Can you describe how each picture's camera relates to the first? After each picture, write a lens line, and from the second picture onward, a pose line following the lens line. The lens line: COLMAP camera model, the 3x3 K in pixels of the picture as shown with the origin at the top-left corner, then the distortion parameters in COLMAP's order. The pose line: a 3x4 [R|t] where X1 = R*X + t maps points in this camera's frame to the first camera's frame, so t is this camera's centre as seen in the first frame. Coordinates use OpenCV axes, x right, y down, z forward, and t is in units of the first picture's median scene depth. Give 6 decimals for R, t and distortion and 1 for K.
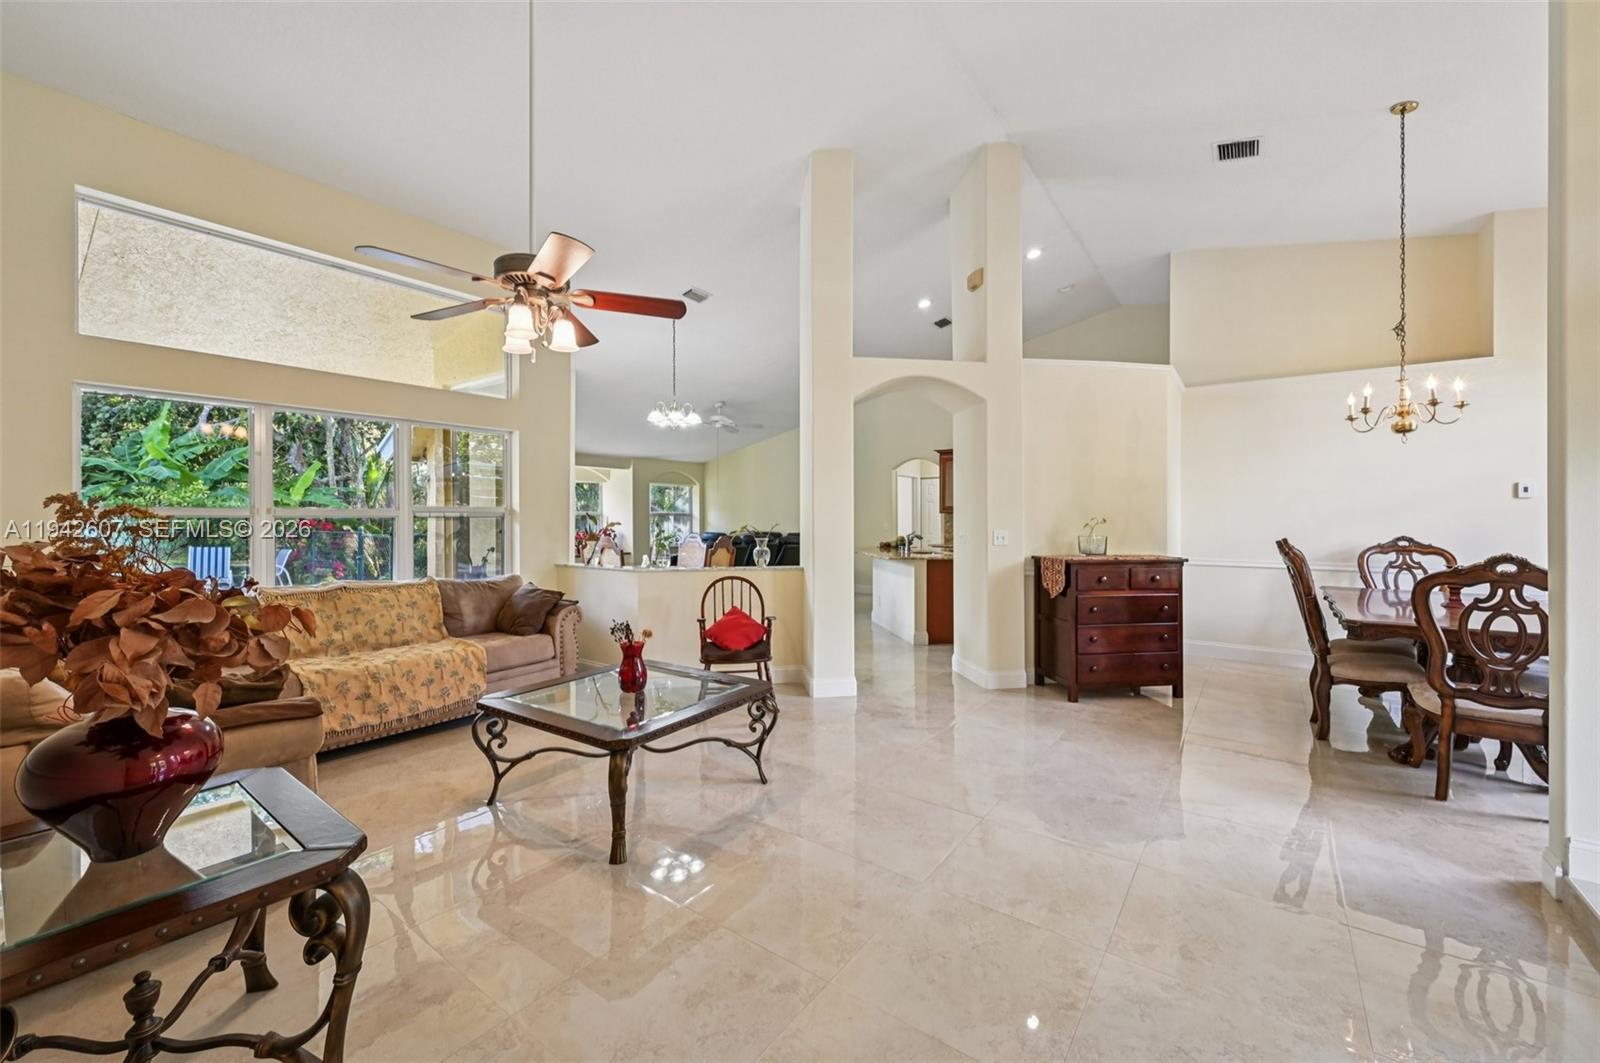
lens RADIAL K [[628.9, 0, 805.3], [0, 628.9, 526.7], [0, 0, 1]] dist [-0.004039, 0.000366]
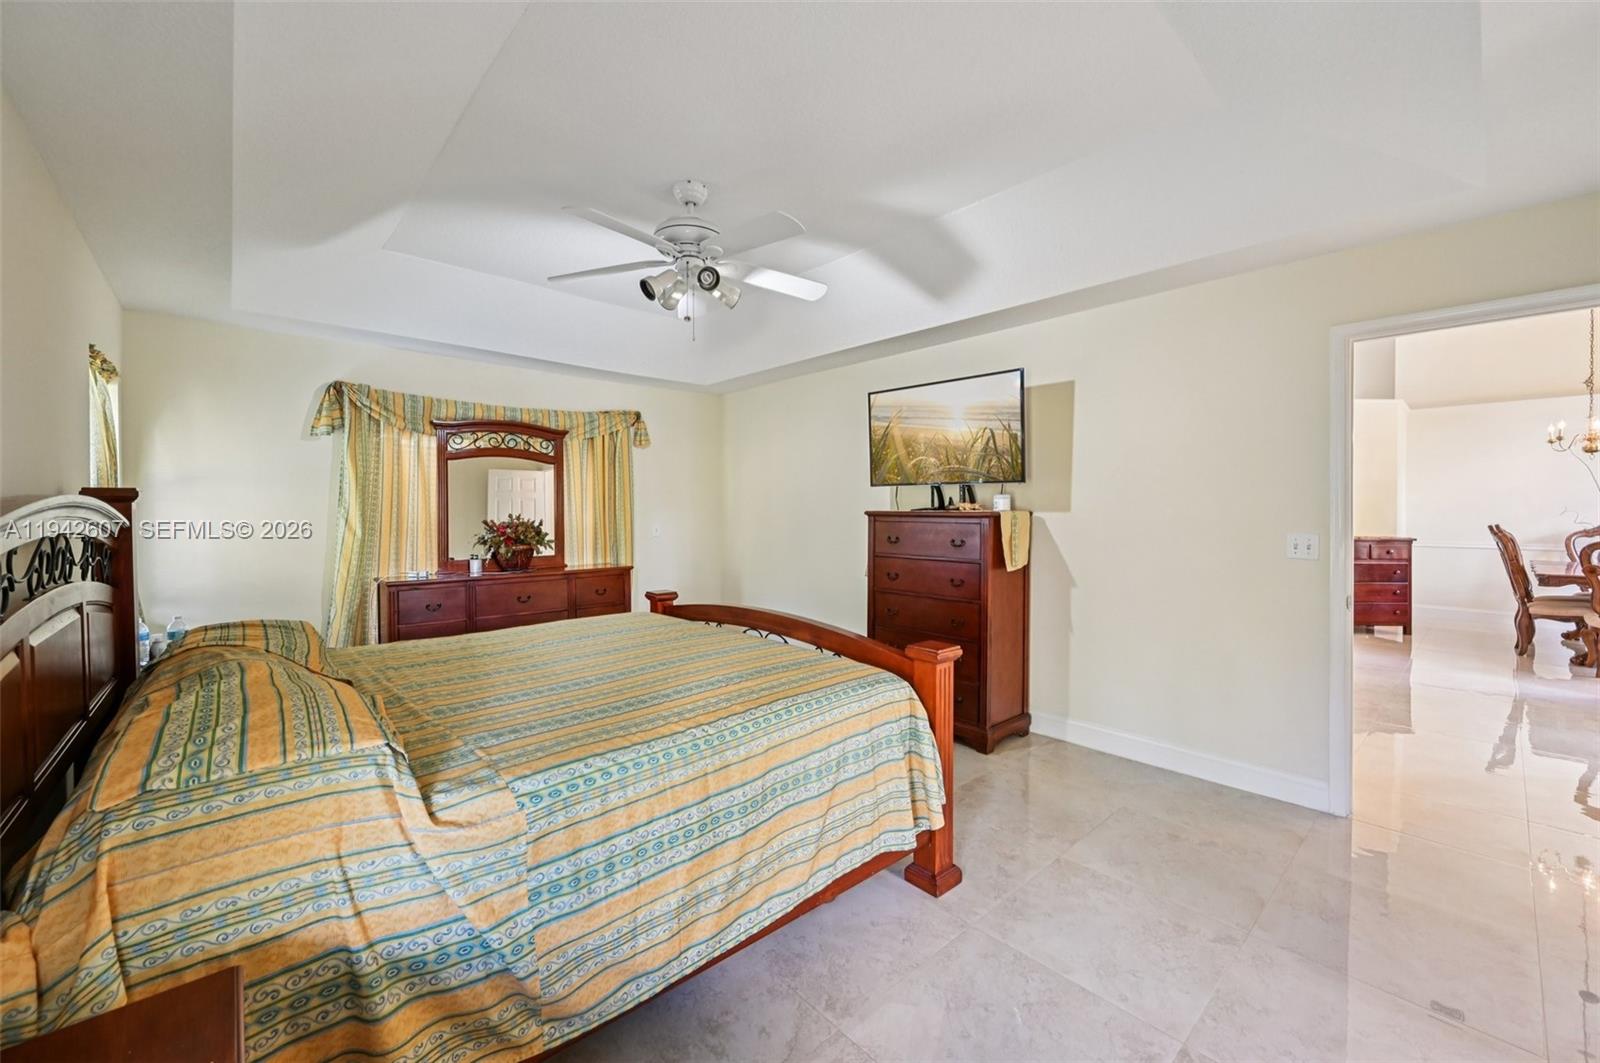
lens RADIAL K [[628.9, 0, 793.5], [0, 628.9, 519.8], [0, 0, 1]] dist [-0.004039, 0.000366]
pose [[0.978359, -0.000398, -0.206914, -0.494179], [0.001179, 0.999993, 0.003650, 0.000361], [0.206912, -0.003814, 0.978352, -0.709006]]
